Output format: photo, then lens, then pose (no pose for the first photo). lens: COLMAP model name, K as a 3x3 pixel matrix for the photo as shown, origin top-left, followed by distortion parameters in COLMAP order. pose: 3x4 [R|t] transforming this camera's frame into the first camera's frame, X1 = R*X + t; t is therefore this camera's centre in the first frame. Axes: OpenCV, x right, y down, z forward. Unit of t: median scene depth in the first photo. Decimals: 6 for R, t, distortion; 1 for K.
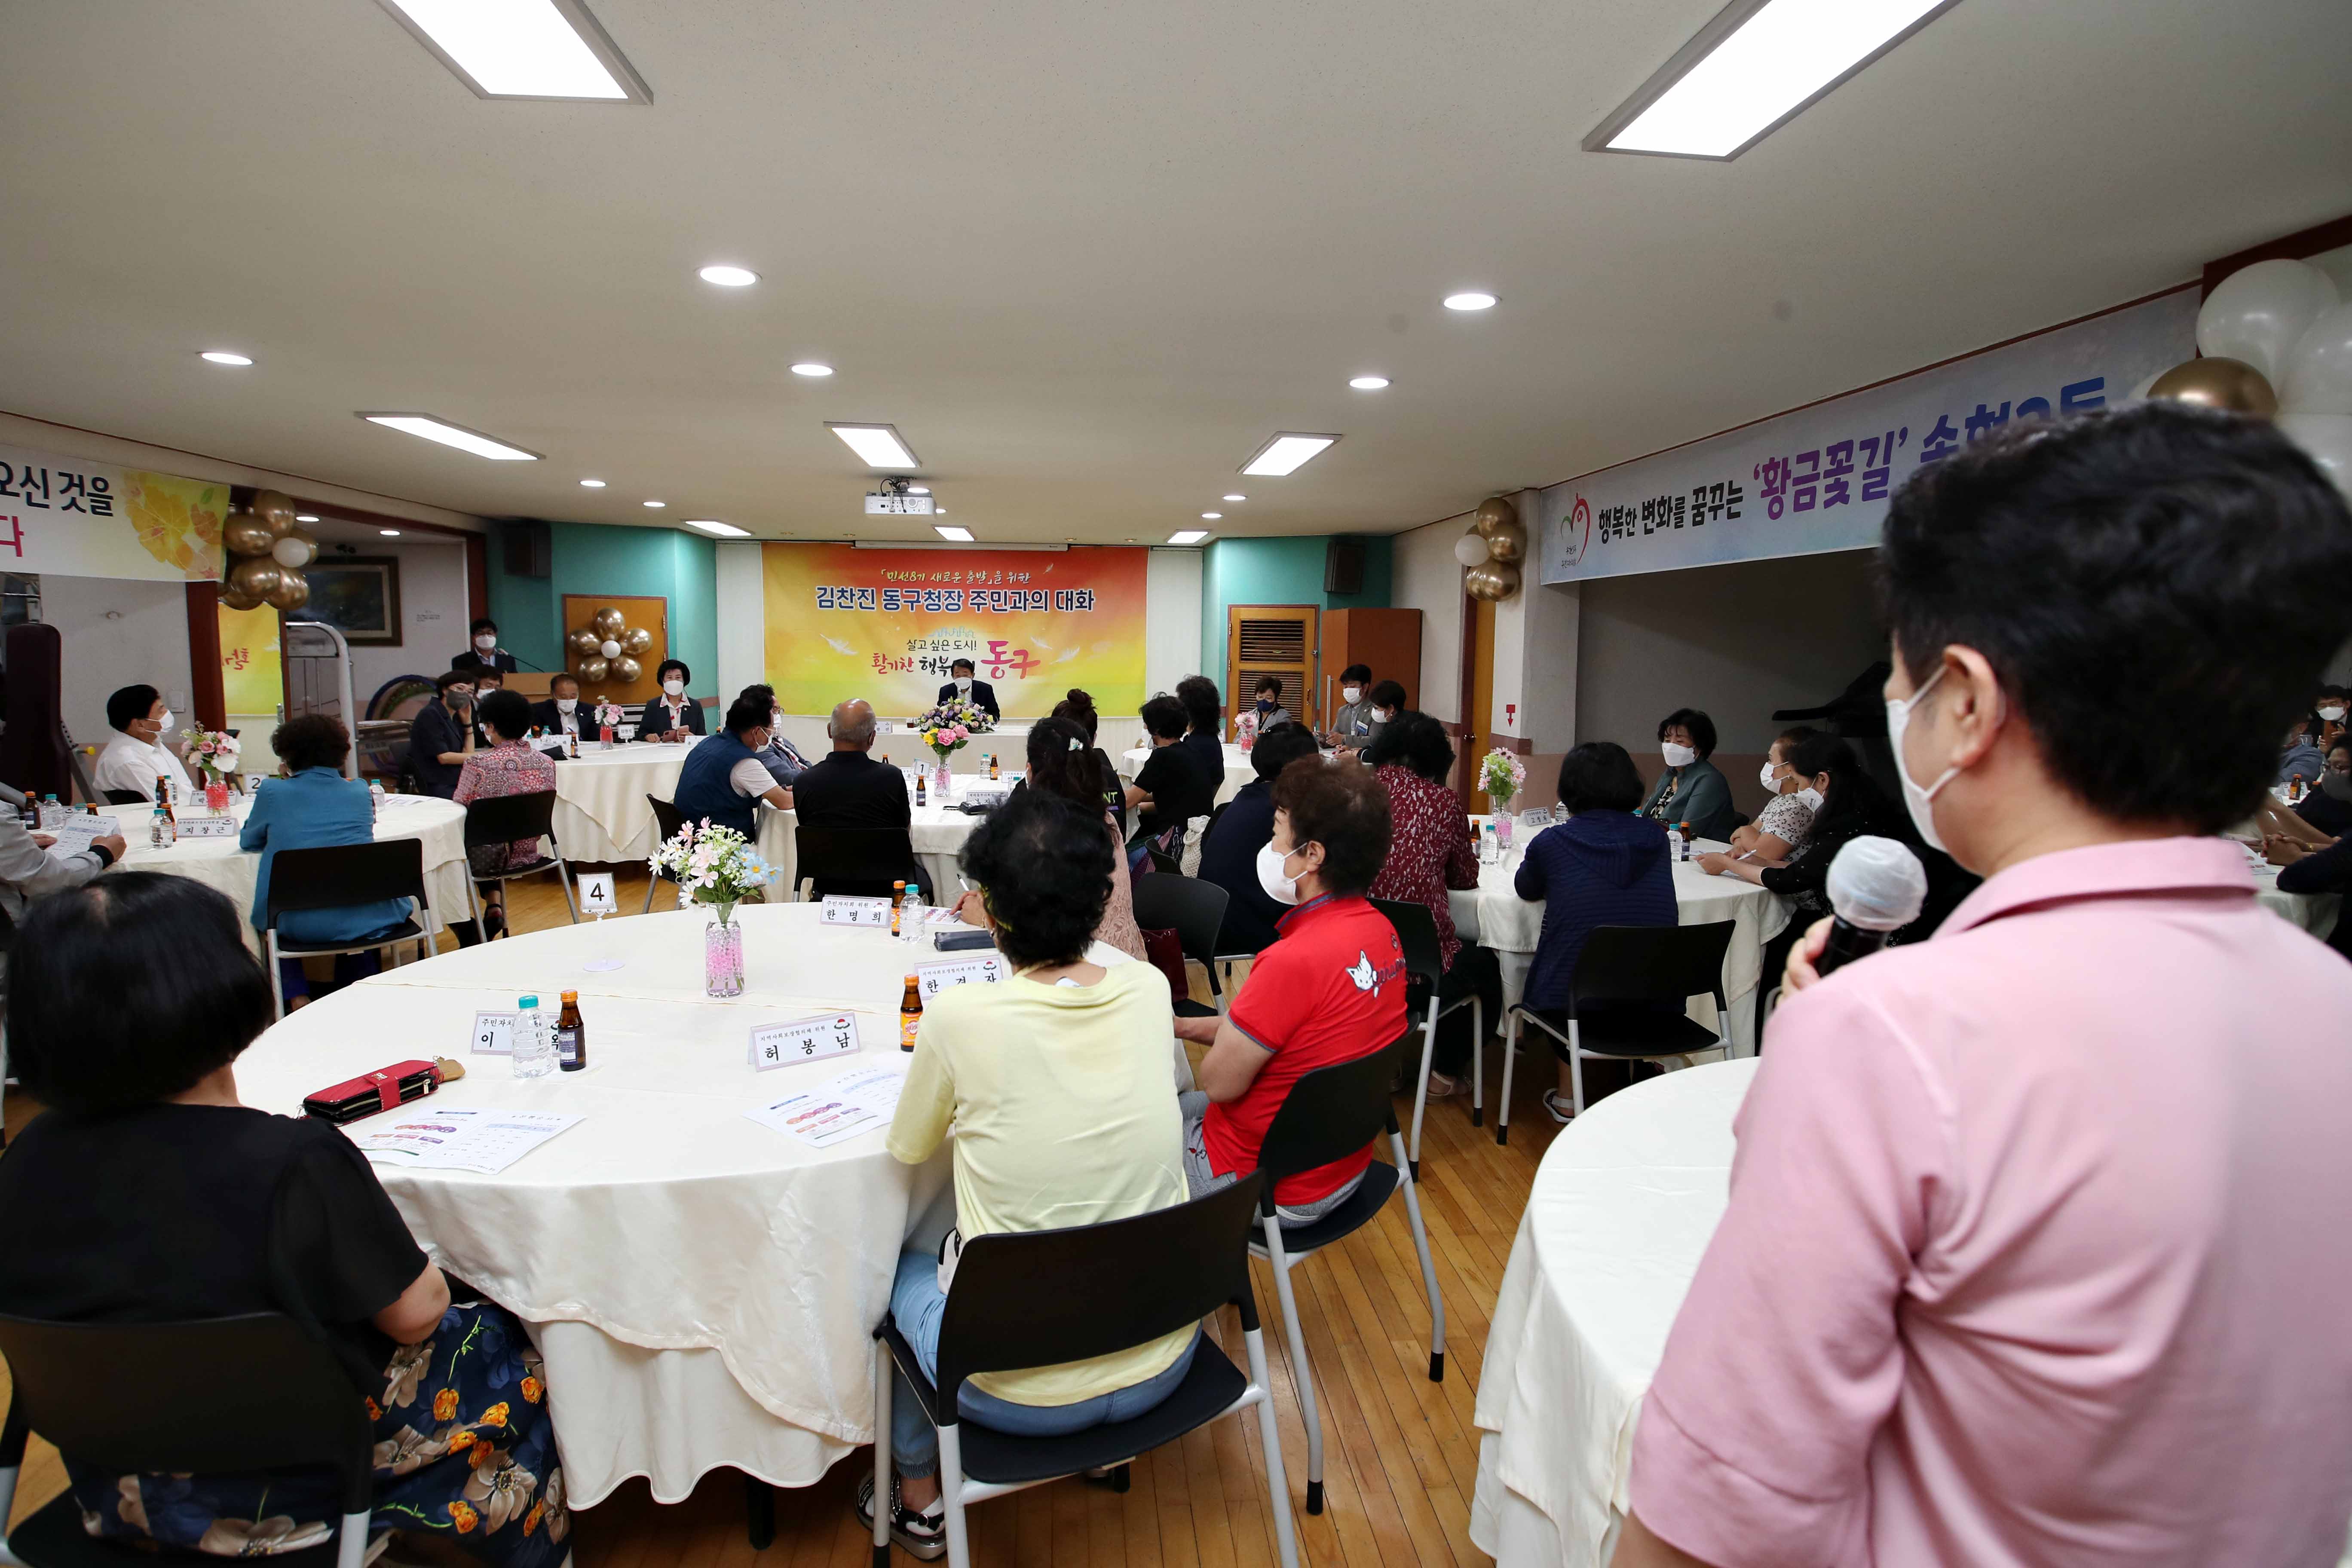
lens RADIAL K [[1242.3, 0, 1152.5], [0, 1242.3, 783.7], [0, 0, 1]] dist [-0.001456, 0.002964]
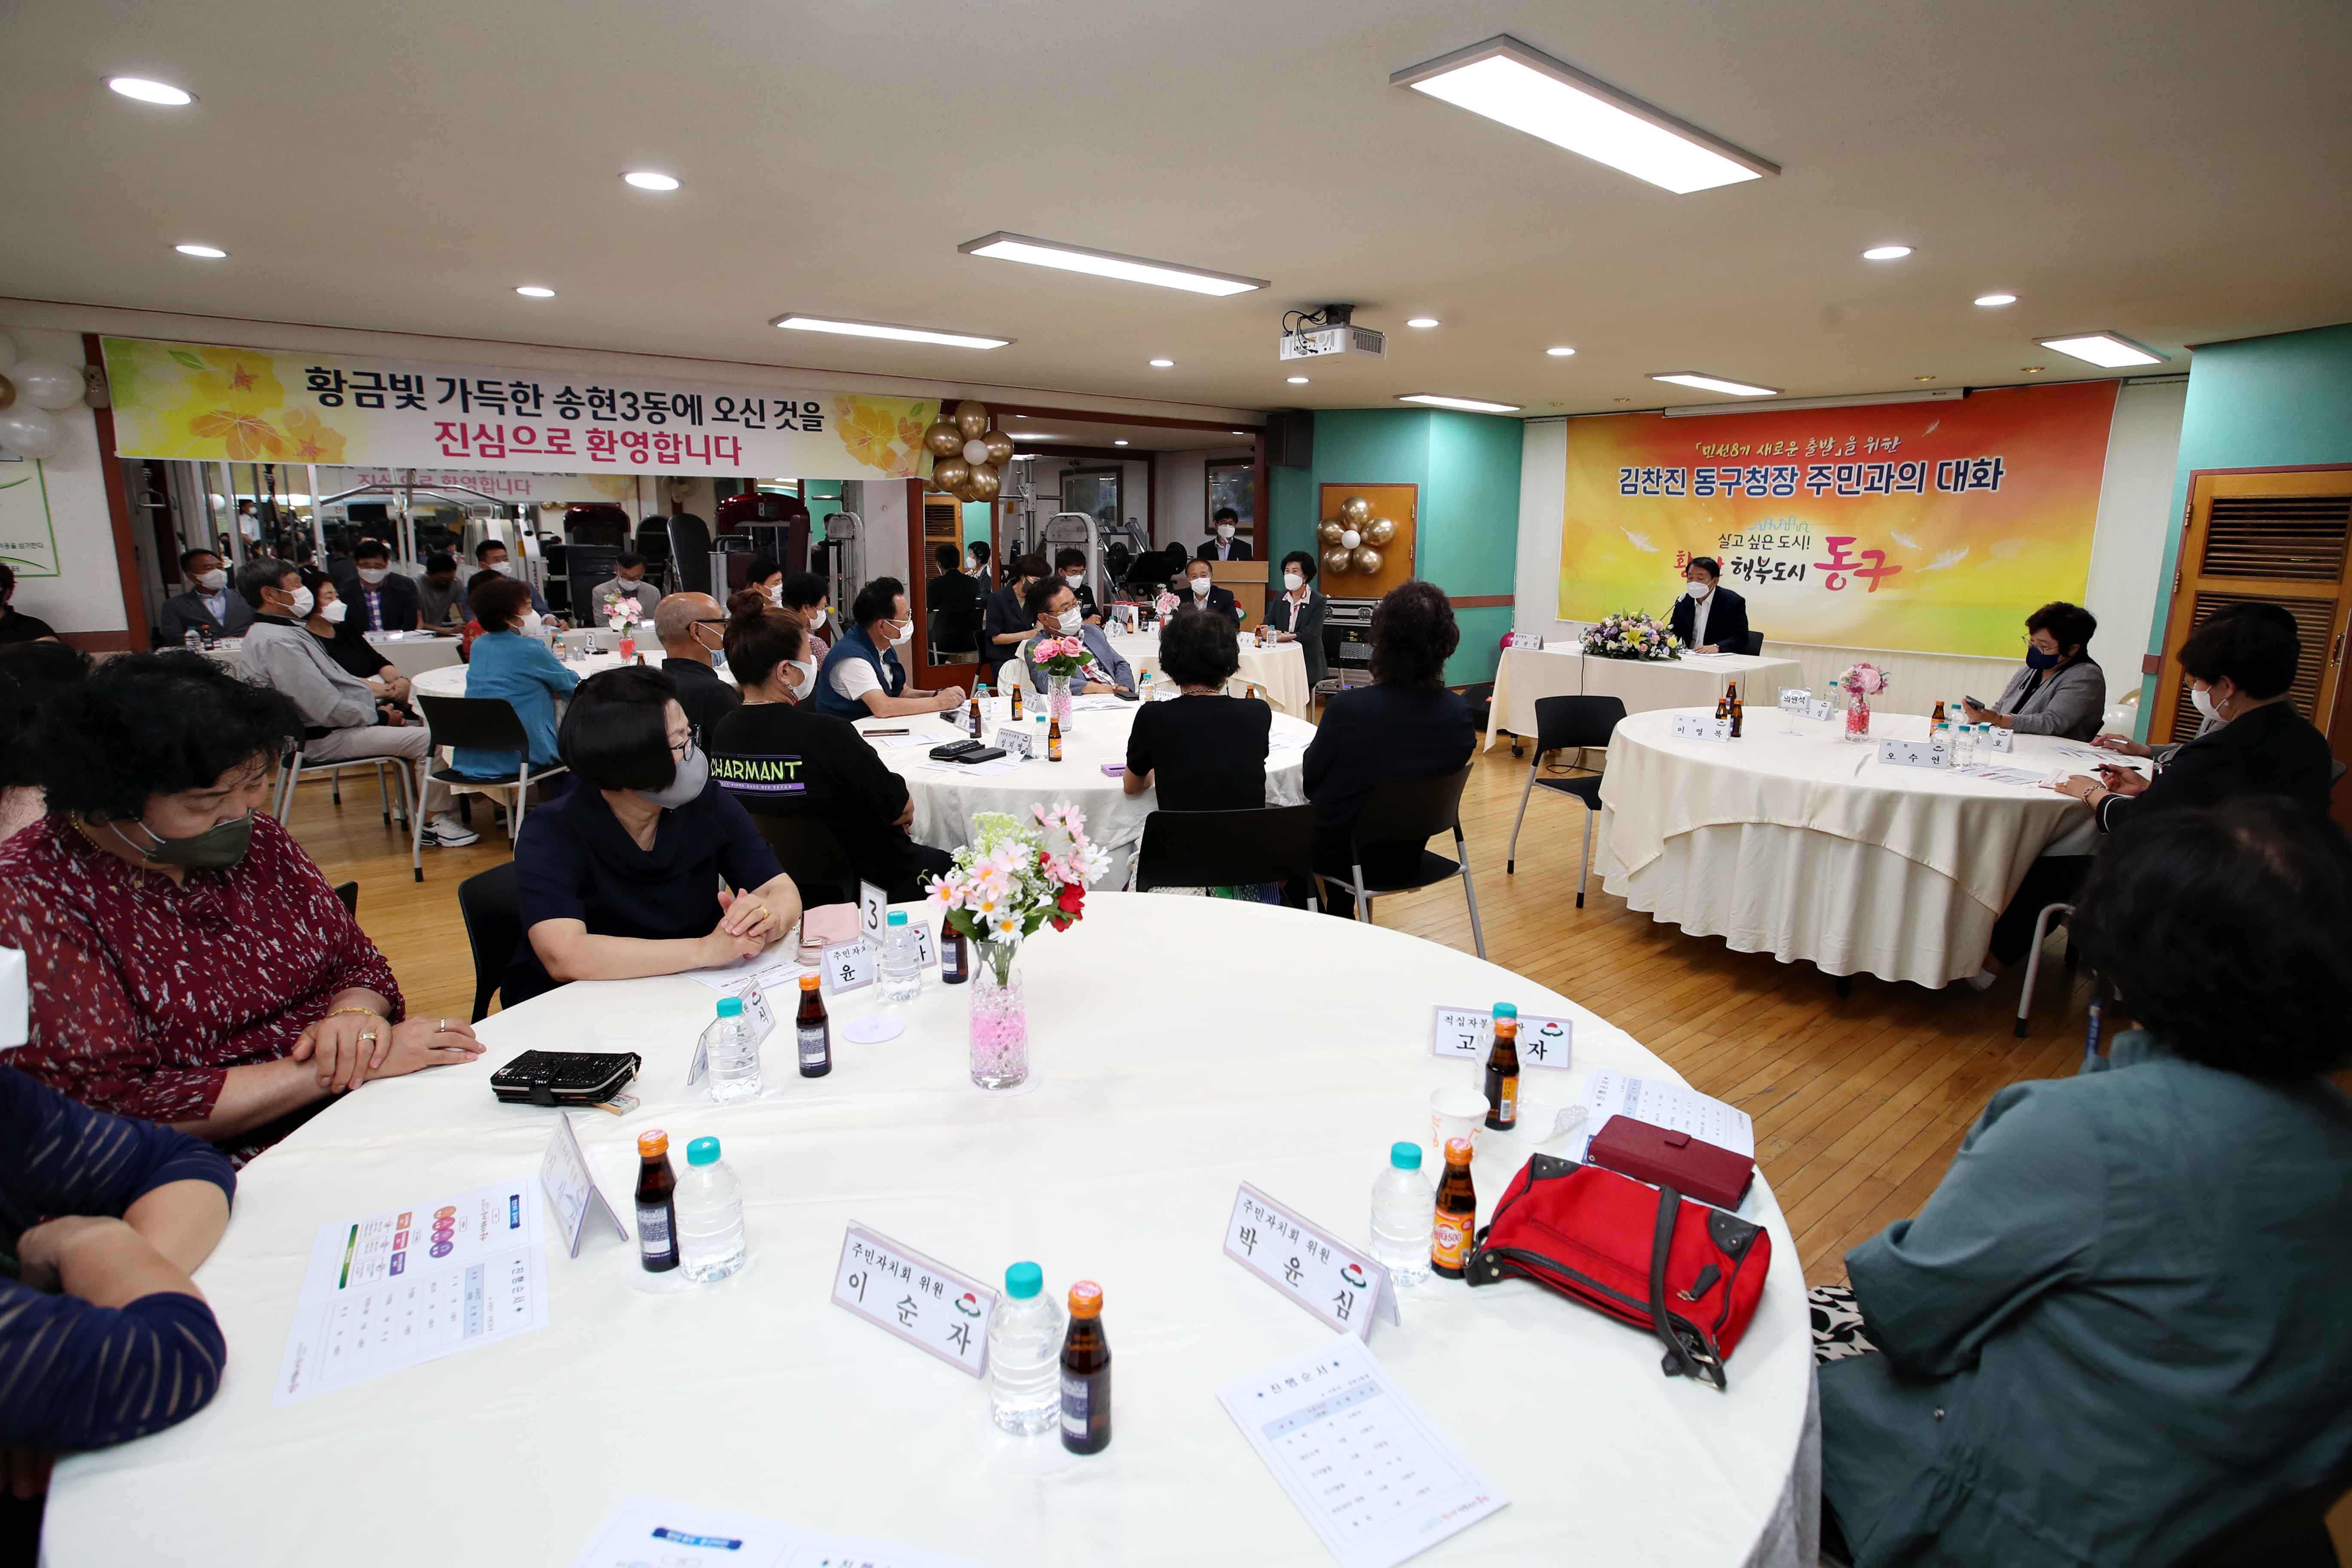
lens RADIAL K [[1137.5, 0, 1170.7], [0, 1137.5, 773.0], [0, 0, 1]] dist [-0.038489, 0.003190]
pose [[0.553186, 0.175036, -0.814462, 0.235746], [-0.102087, 0.984552, 0.142253, -0.038177], [0.826779, 0.004454, 0.562509, 0.364350]]
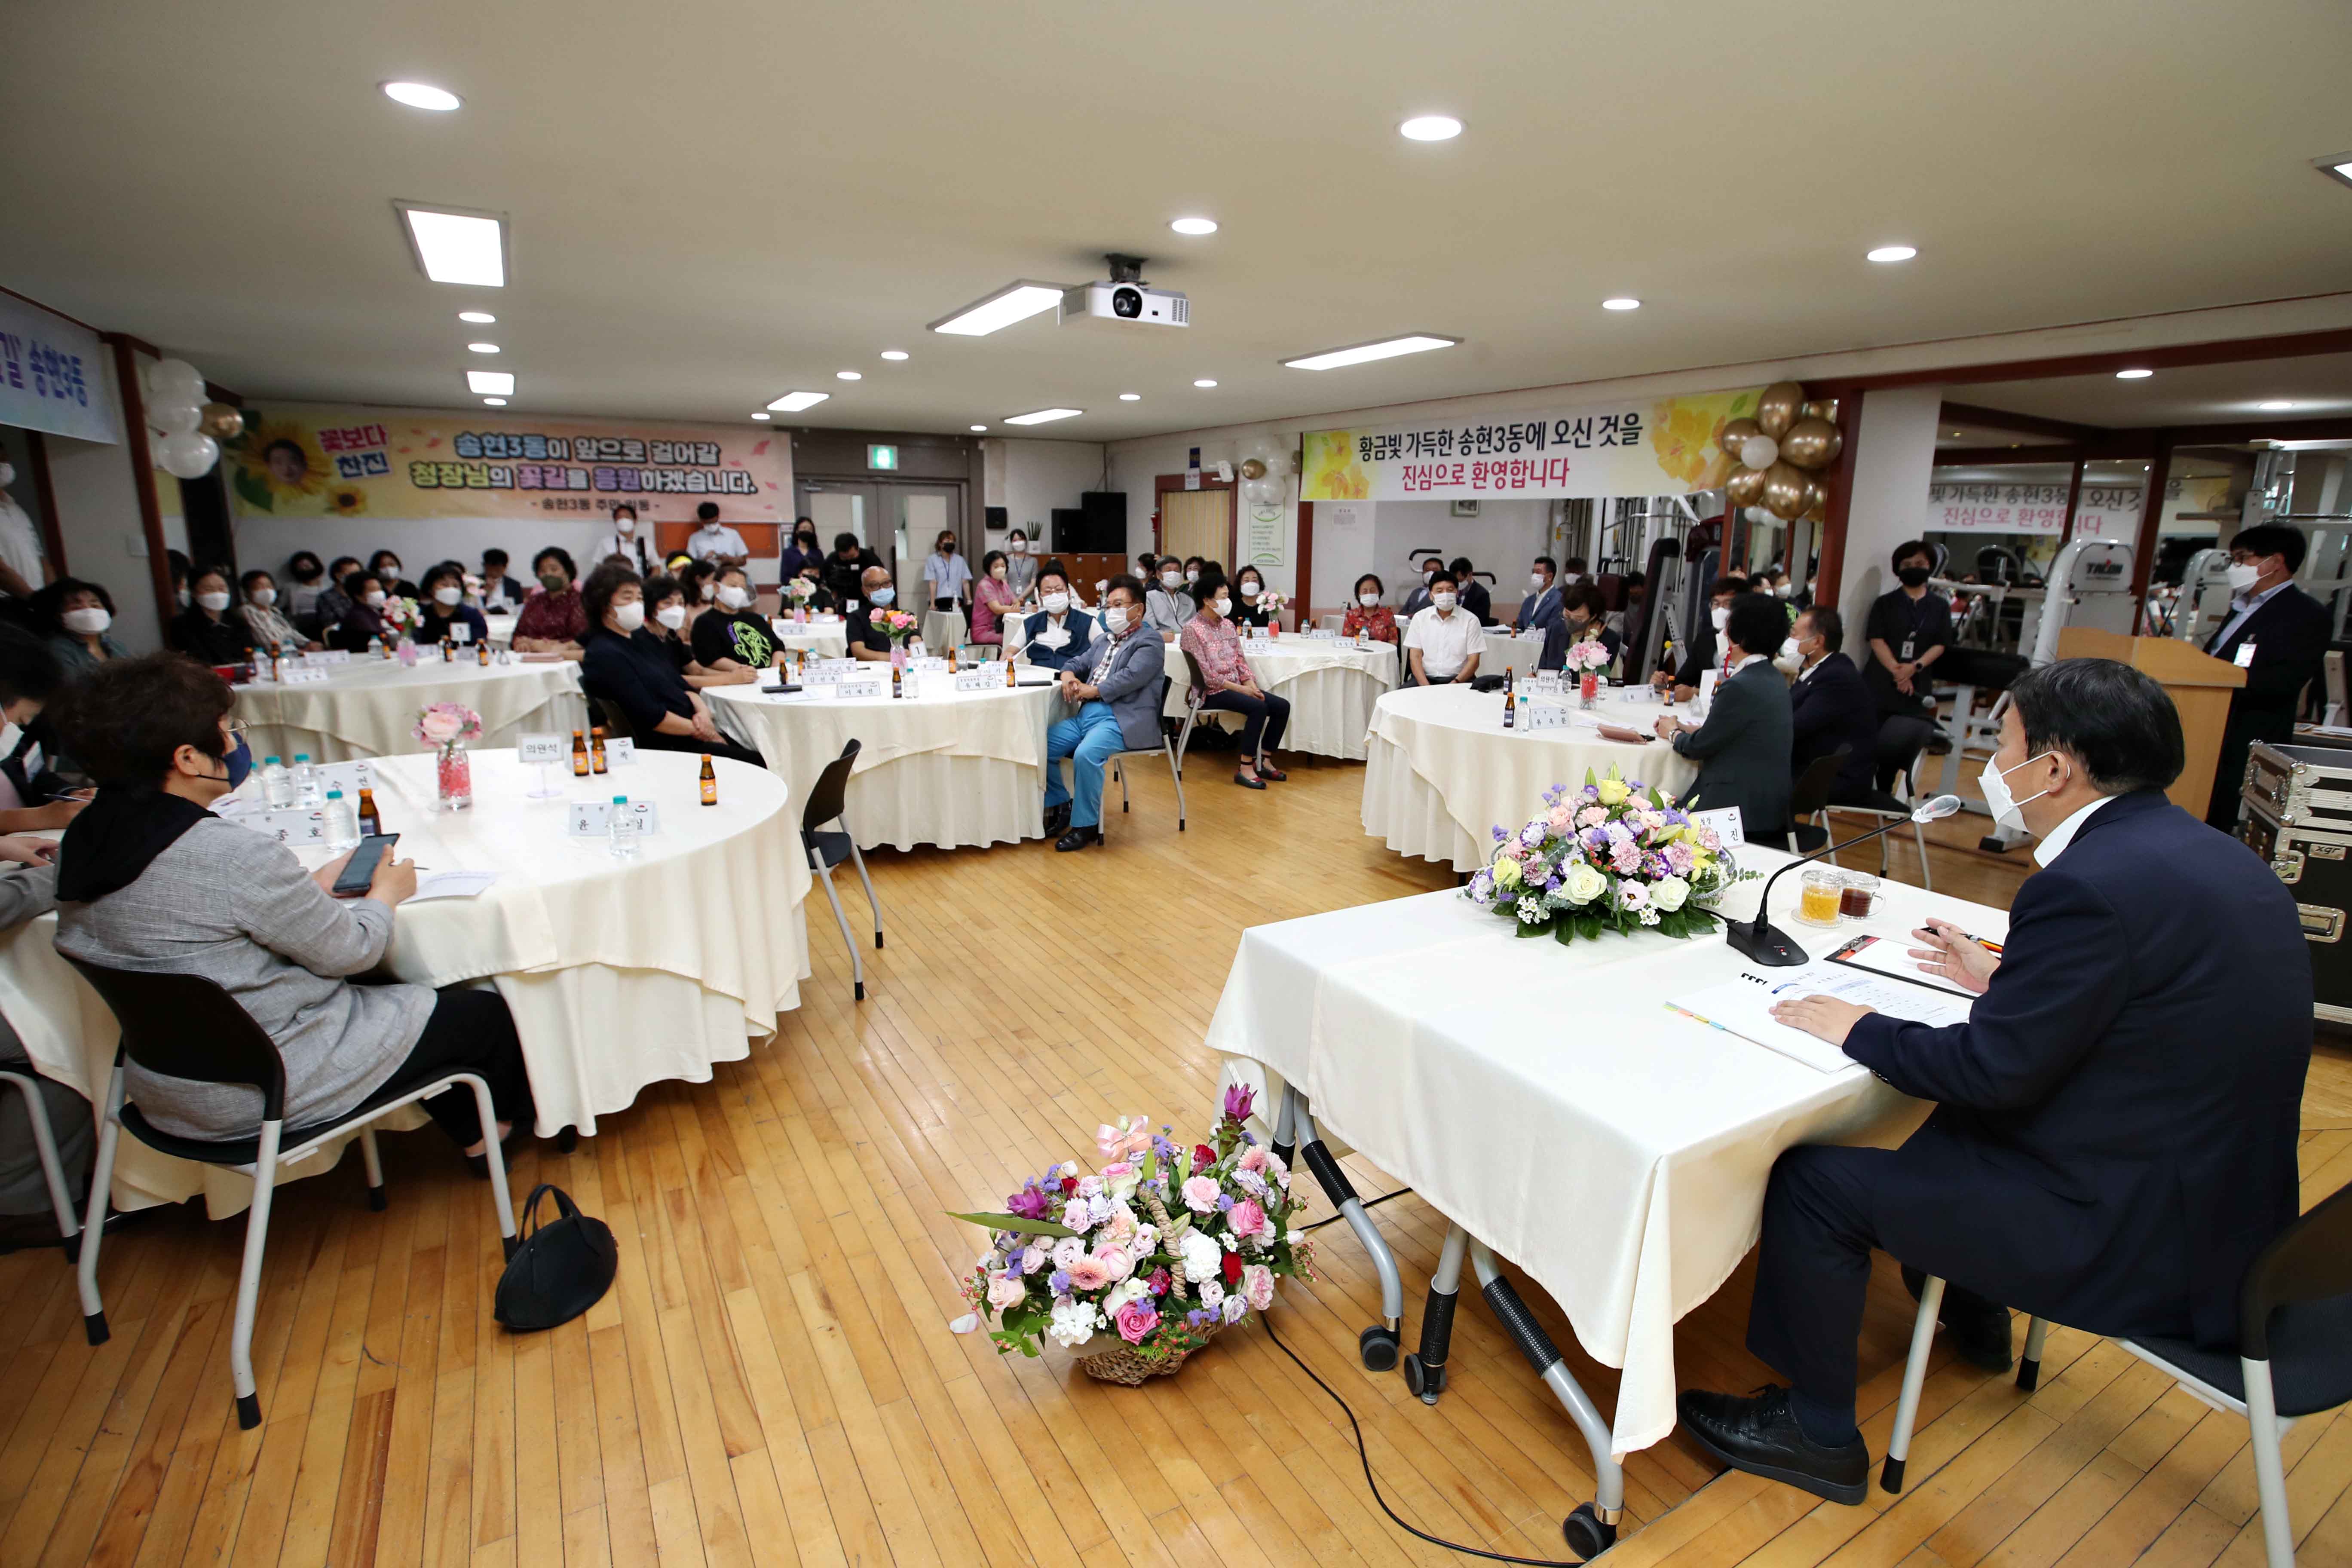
lens RADIAL K [[1137.5, 0, 1178.2], [0, 1137.5, 793.2], [0, 0, 1]] dist [-0.038489, 0.003190]
pose [[-0.905298, 0.083913, -0.416406, 0.026776], [-0.062677, 0.943175, 0.326331, -0.129115], [0.420128, 0.321526, -0.848595, 1.062231]]
